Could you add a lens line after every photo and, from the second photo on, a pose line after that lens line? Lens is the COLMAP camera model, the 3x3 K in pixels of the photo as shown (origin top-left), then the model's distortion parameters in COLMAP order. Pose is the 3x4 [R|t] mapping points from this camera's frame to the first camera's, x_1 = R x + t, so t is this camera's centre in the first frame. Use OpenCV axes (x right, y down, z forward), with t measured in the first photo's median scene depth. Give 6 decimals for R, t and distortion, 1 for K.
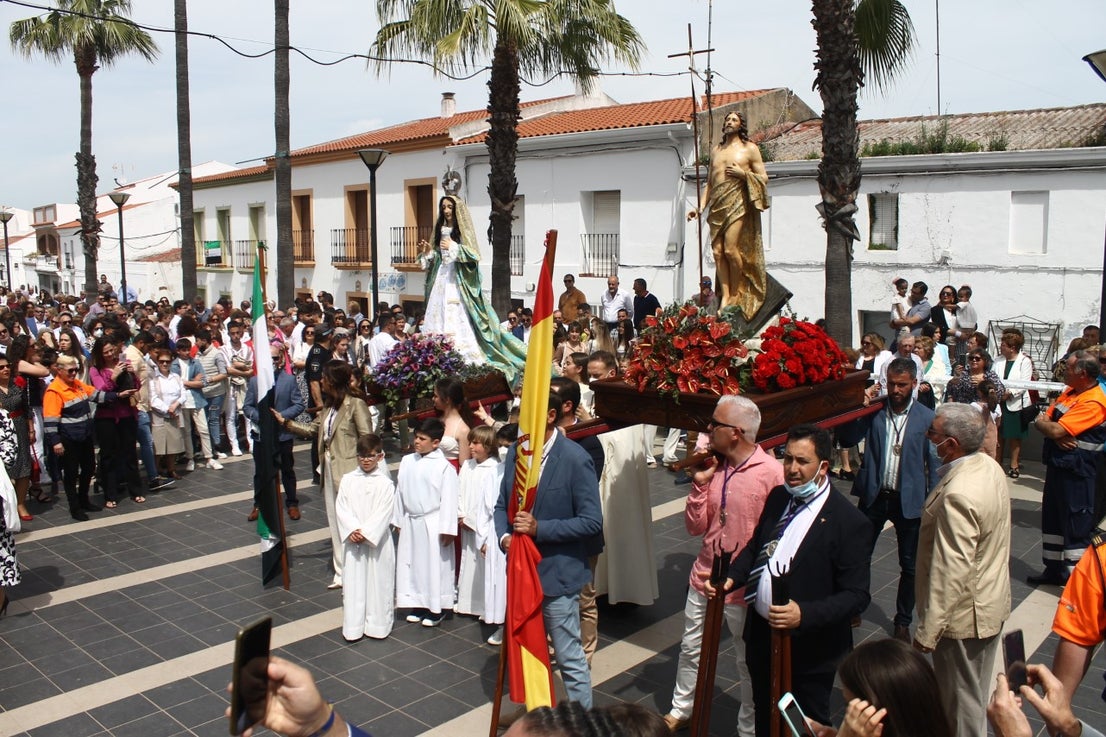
lens RADIAL K [[928.1, 0, 553.0], [0, 928.1, 368.5], [0, 0, 1]] dist [-0.156674, 0.114956]
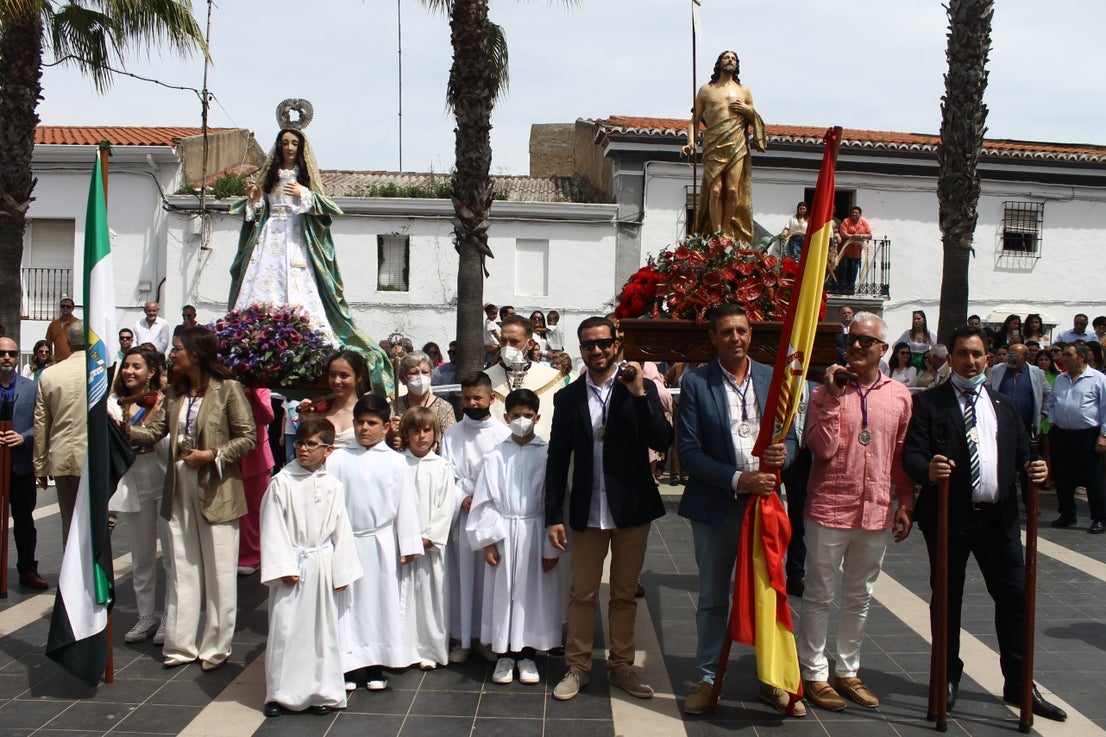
lens RADIAL K [[928.1, 0, 553.0], [0, 928.1, 368.5], [0, 0, 1]] dist [-0.156674, 0.114956]
pose [[0.749788, -0.001712, 0.661676, -0.242408], [0.059580, 0.996109, -0.064937, 0.042612], [-0.658991, 0.088112, 0.746972, 0.178175]]
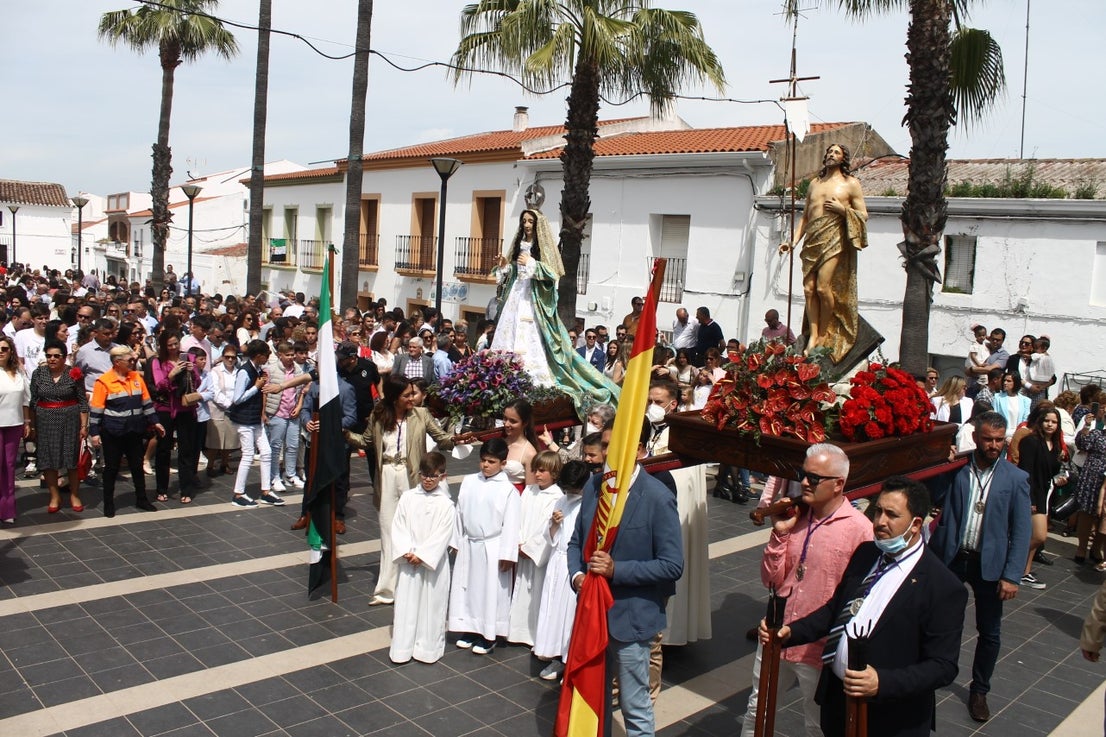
lens RADIAL K [[928.1, 0, 553.0], [0, 928.1, 368.5], [0, 0, 1]] dist [-0.156674, 0.114956]
pose [[0.995943, 0.070339, -0.056121, -0.011594], [-0.071370, 0.997312, -0.016587, -0.004185], [0.054804, 0.020525, 0.998286, 0.016472]]
